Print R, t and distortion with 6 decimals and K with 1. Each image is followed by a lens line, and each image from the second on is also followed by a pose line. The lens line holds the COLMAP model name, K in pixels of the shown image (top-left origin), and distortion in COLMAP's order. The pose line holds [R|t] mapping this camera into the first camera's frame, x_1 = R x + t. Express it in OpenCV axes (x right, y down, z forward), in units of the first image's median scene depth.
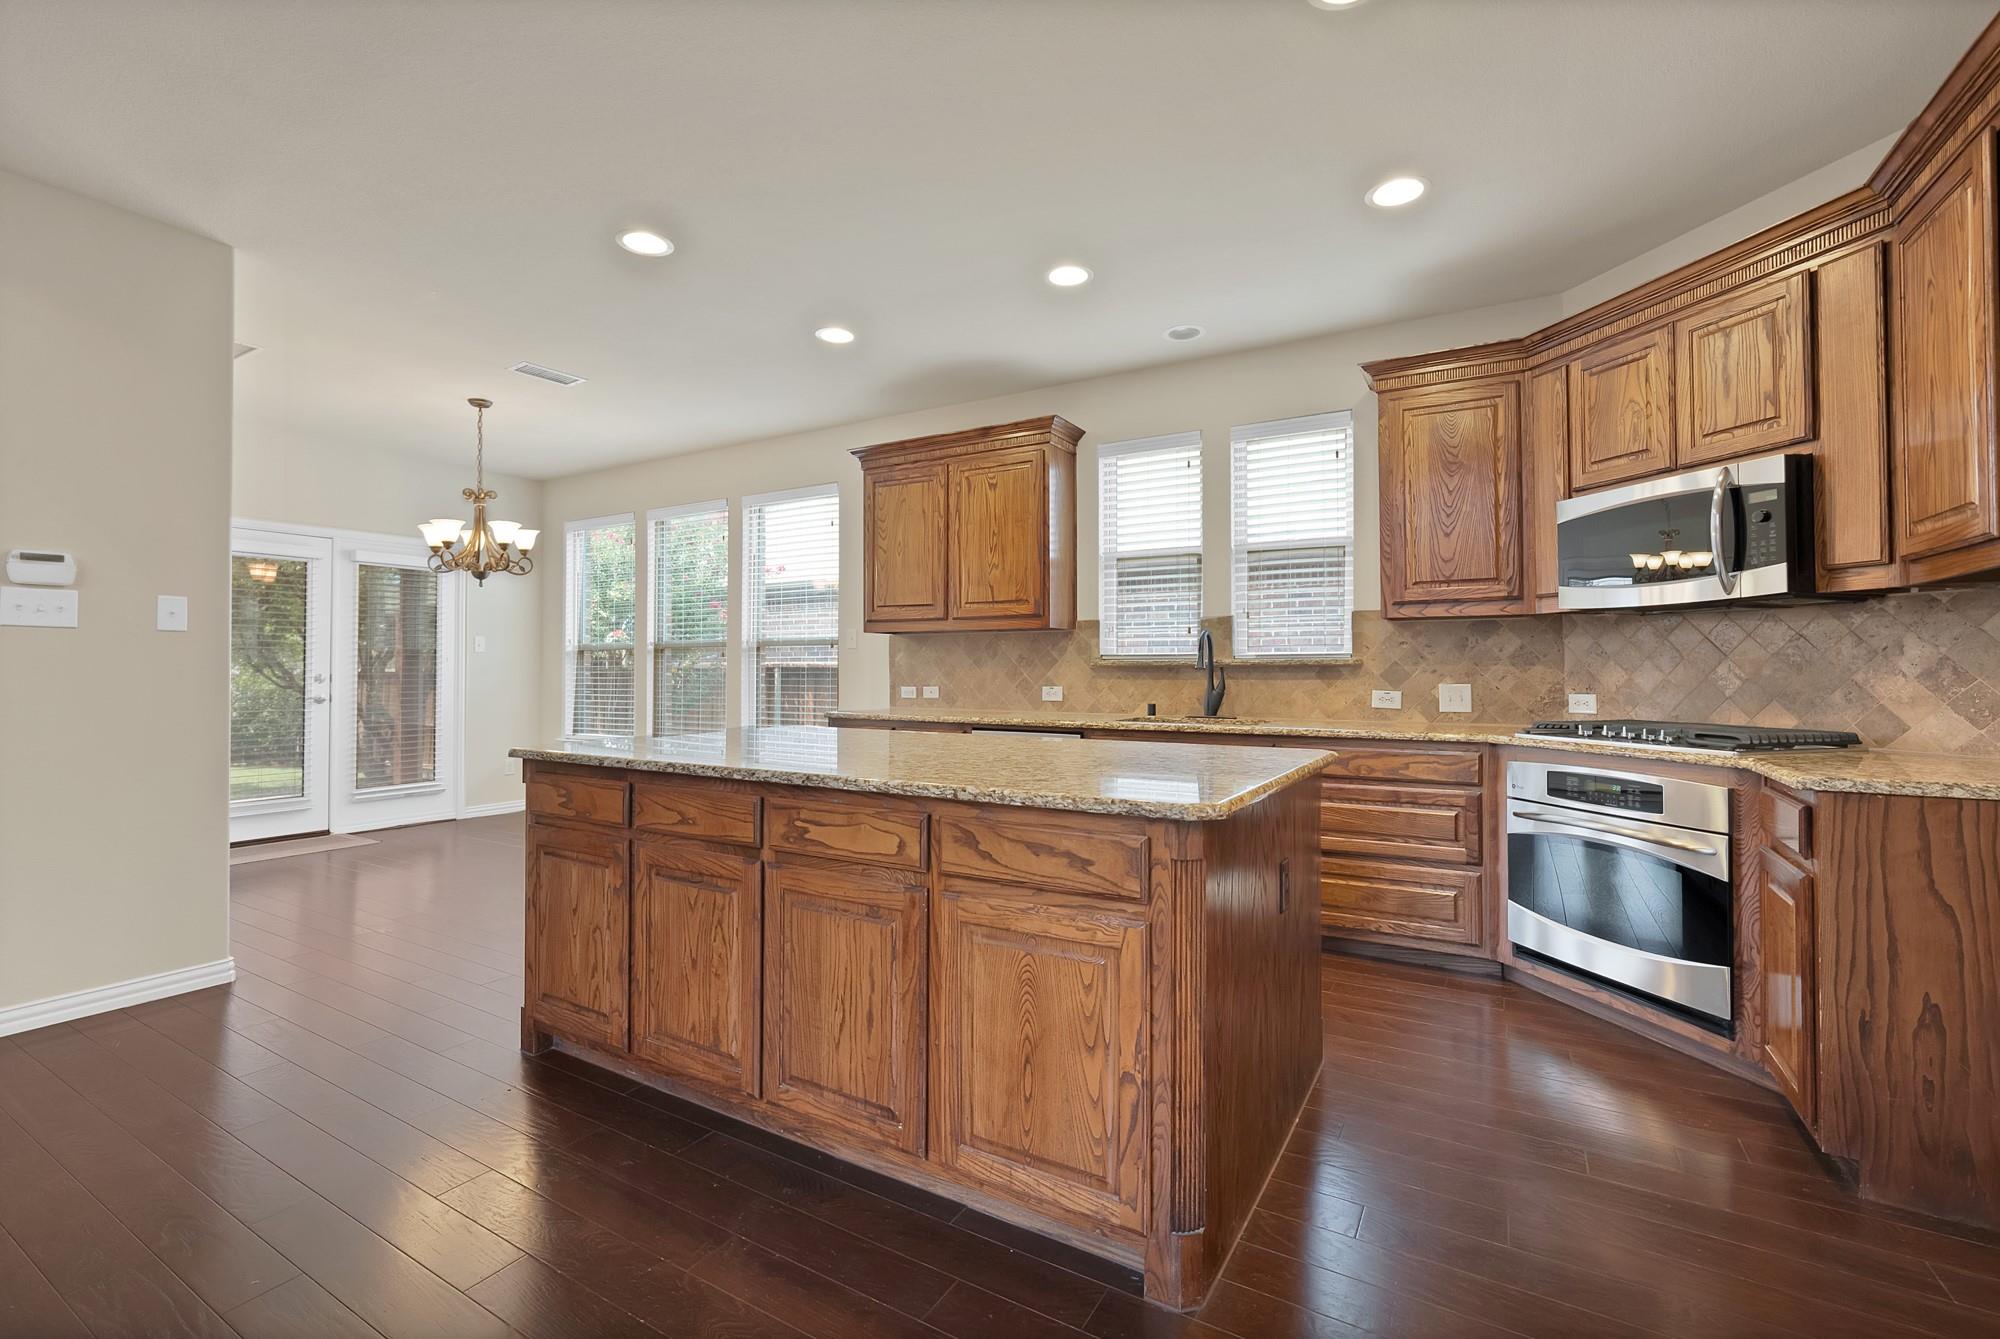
lens RADIAL K [[855.2, 0, 1001.4], [0, 855.2, 659.2], [0, 0, 1]] dist [-0.003209, 0.000103]
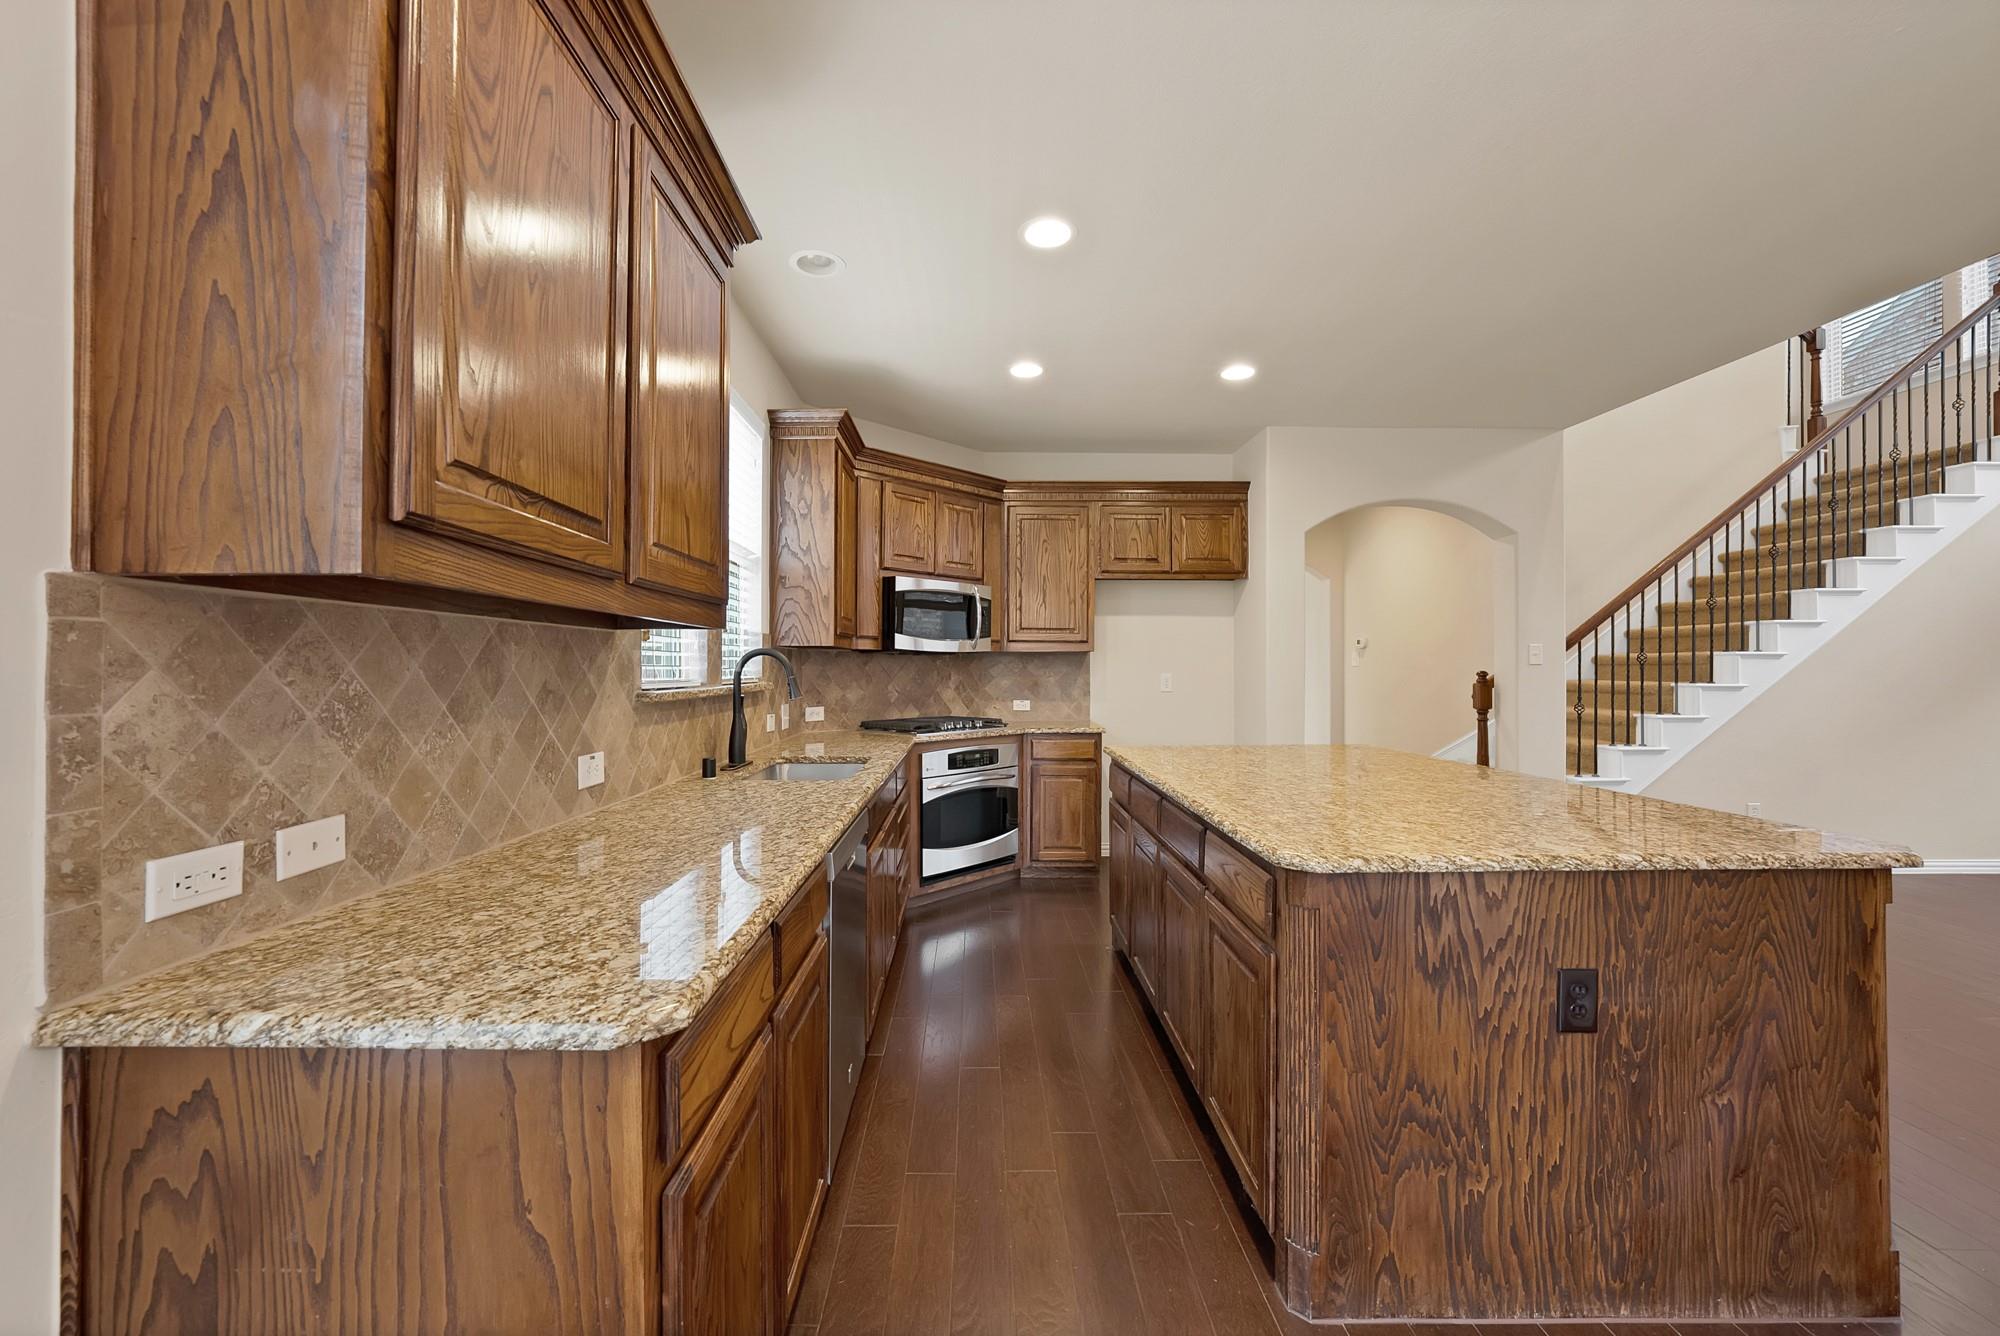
lens RADIAL K [[791.5, 0, 976.8], [0, 791.5, 664.5], [0, 0, 1]] dist [-0.001462, 0.000086]
pose [[-0.507452, 0.004179, 0.861670, -0.464469], [-0.009491, 0.999900, -0.010439, -0.014112], [-0.861628, -0.013475, -0.507362, 1.213917]]
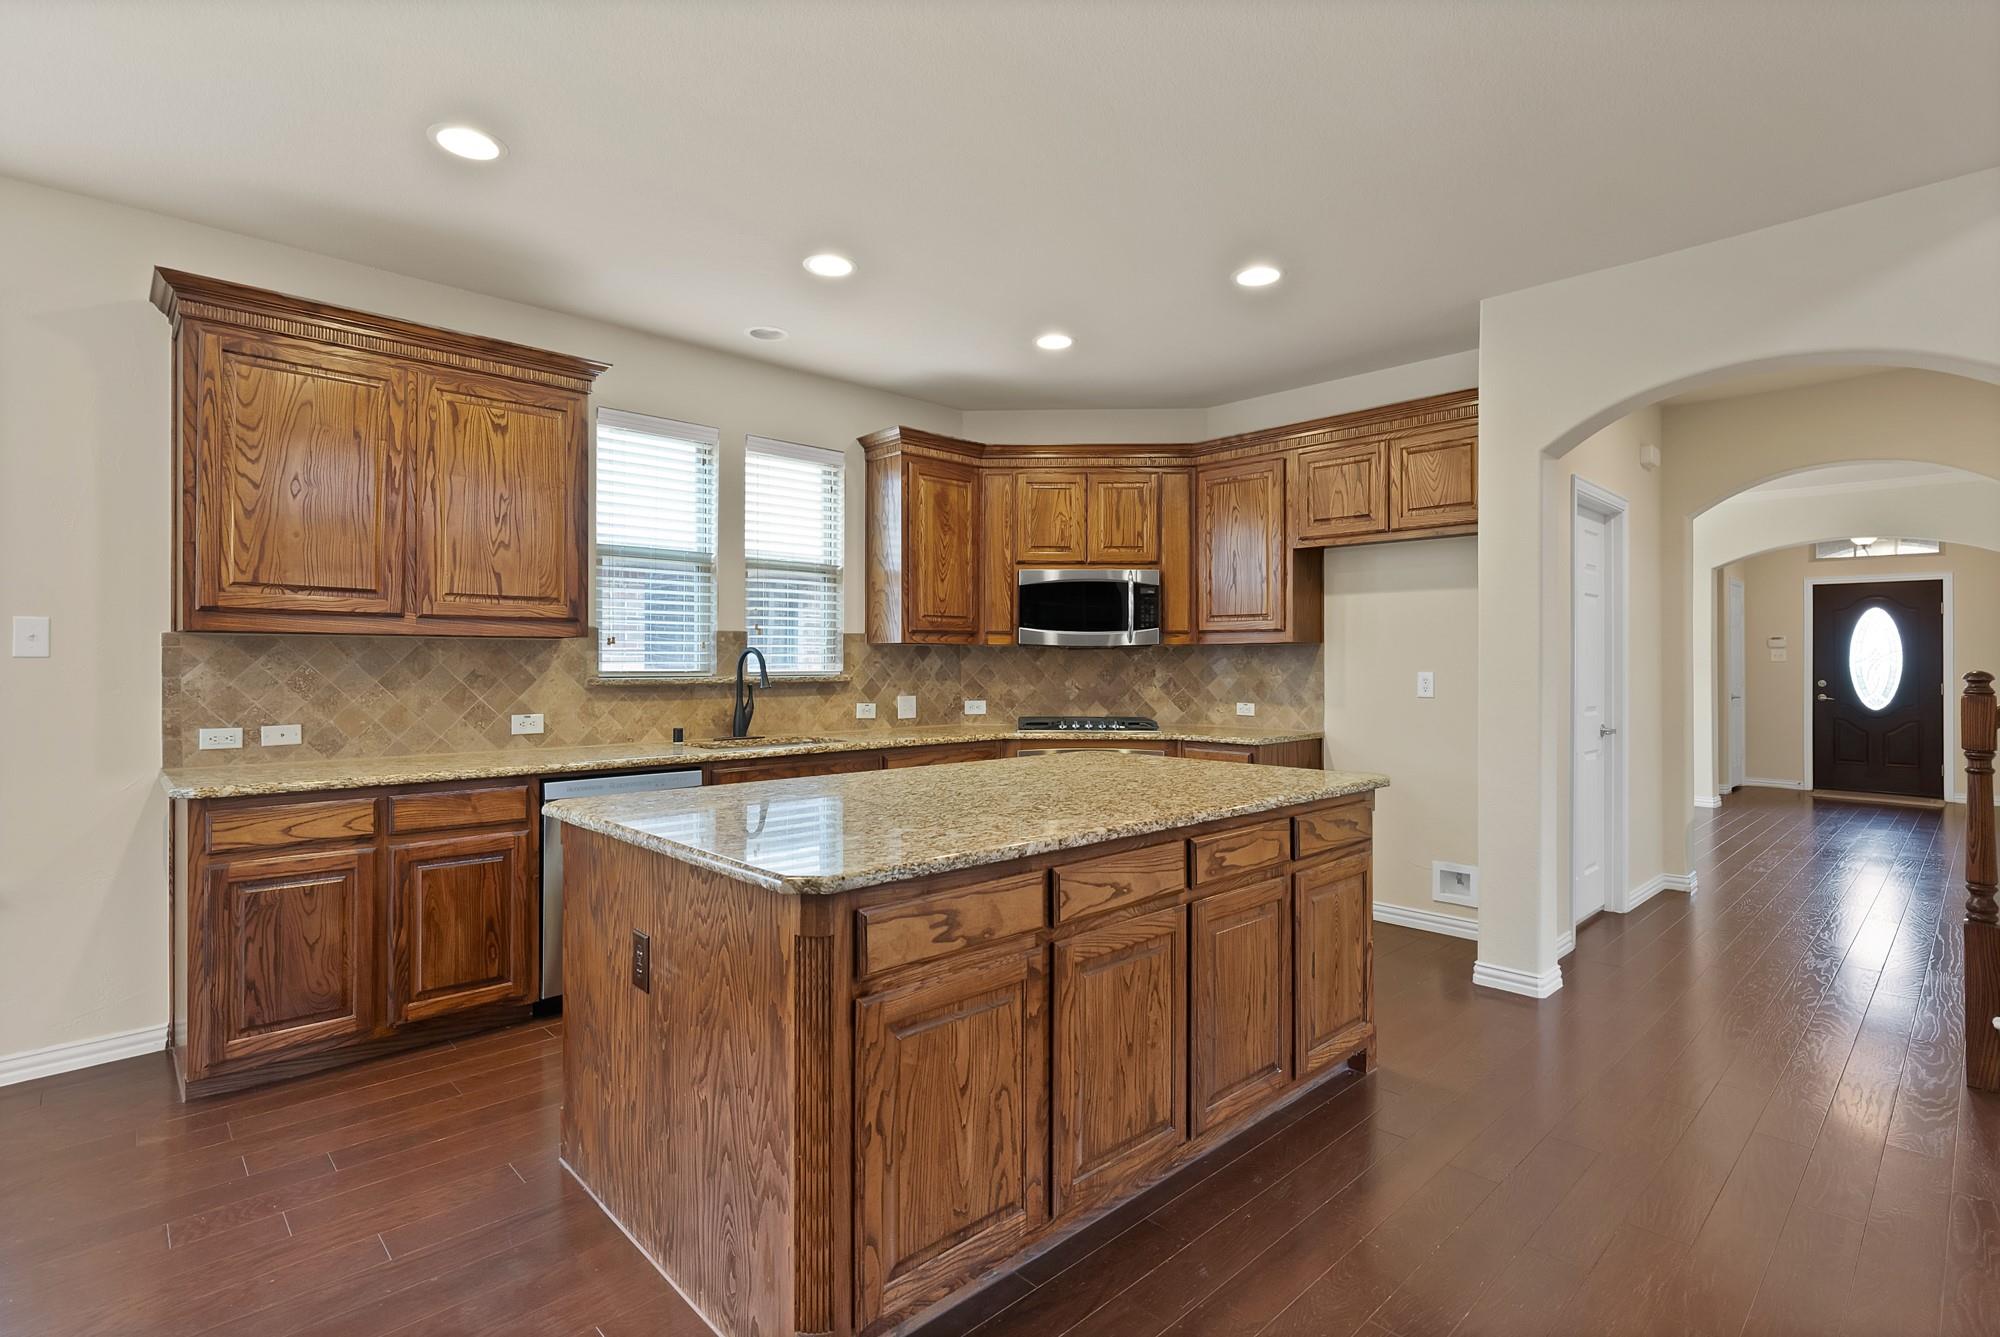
lens RADIAL K [[953.7, 0, 968.2], [0, 953.7, 658.8], [0, 0, 1]] dist [0.001204, 0.000418]
pose [[0.296799, 0.004183, 0.954931, -0.717082], [-0.012199, 0.999925, -0.000588, -0.023557], [-0.954862, -0.011474, 0.296828, 0.462205]]
